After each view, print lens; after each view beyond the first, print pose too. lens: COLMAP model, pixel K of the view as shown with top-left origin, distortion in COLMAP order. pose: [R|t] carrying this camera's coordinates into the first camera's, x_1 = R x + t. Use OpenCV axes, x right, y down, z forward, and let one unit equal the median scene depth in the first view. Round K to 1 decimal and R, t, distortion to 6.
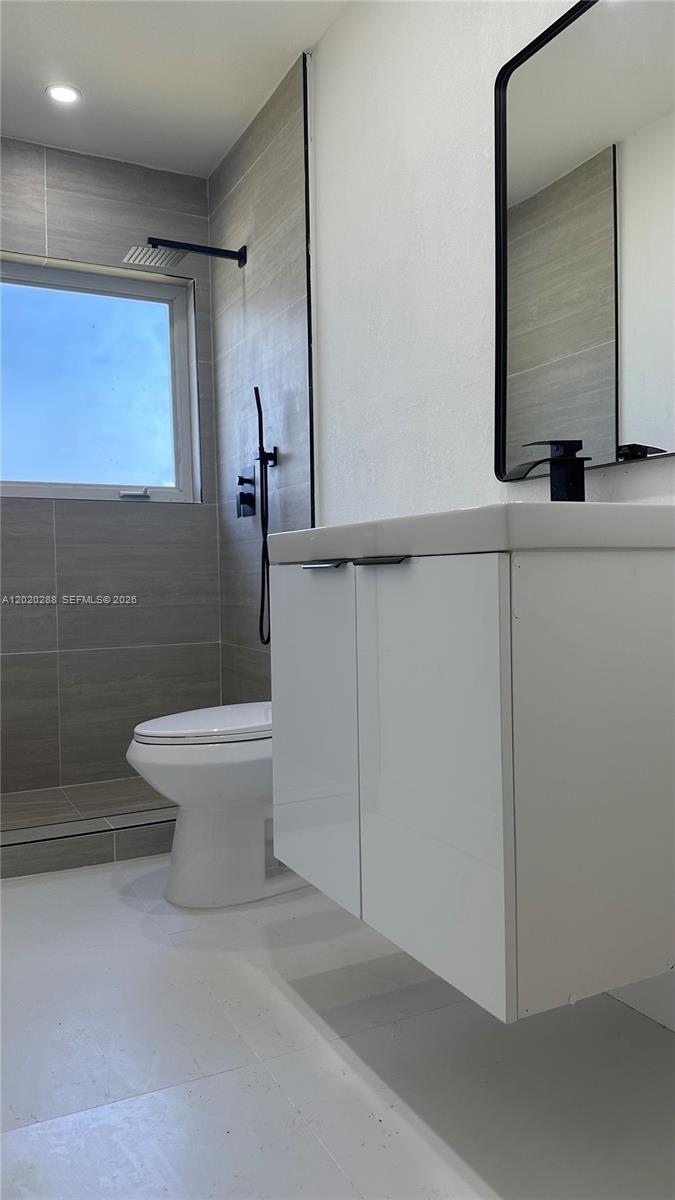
lens RADIAL K [[847.4, 0, 337.5], [0, 847.4, 600.0], [0, 0, 1]] dist [0.003487, -0.020762]
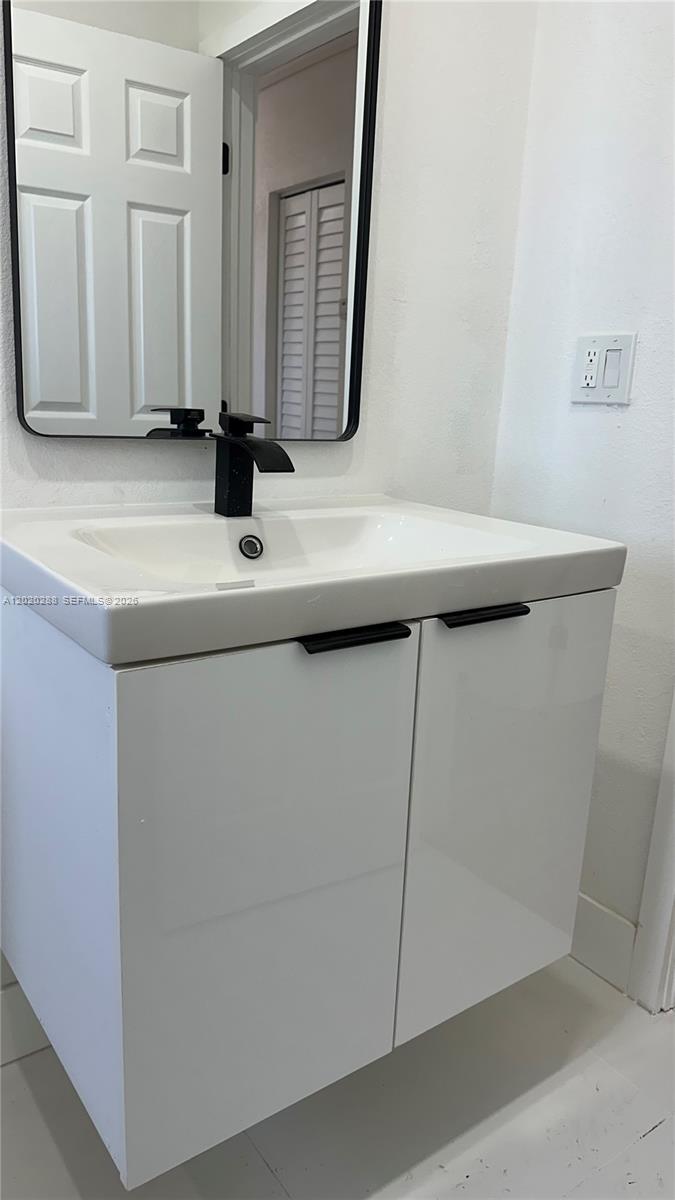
lens RADIAL K [[847.4, 0, 337.5], [0, 847.4, 600.0], [0, 0, 1]] dist [0.003487, -0.020762]
pose [[-0.125444, -0.221100, 0.967150, -0.670760], [0.005401, 0.974684, 0.223523, -0.227122], [-0.992086, 0.033264, -0.121074, 1.161008]]
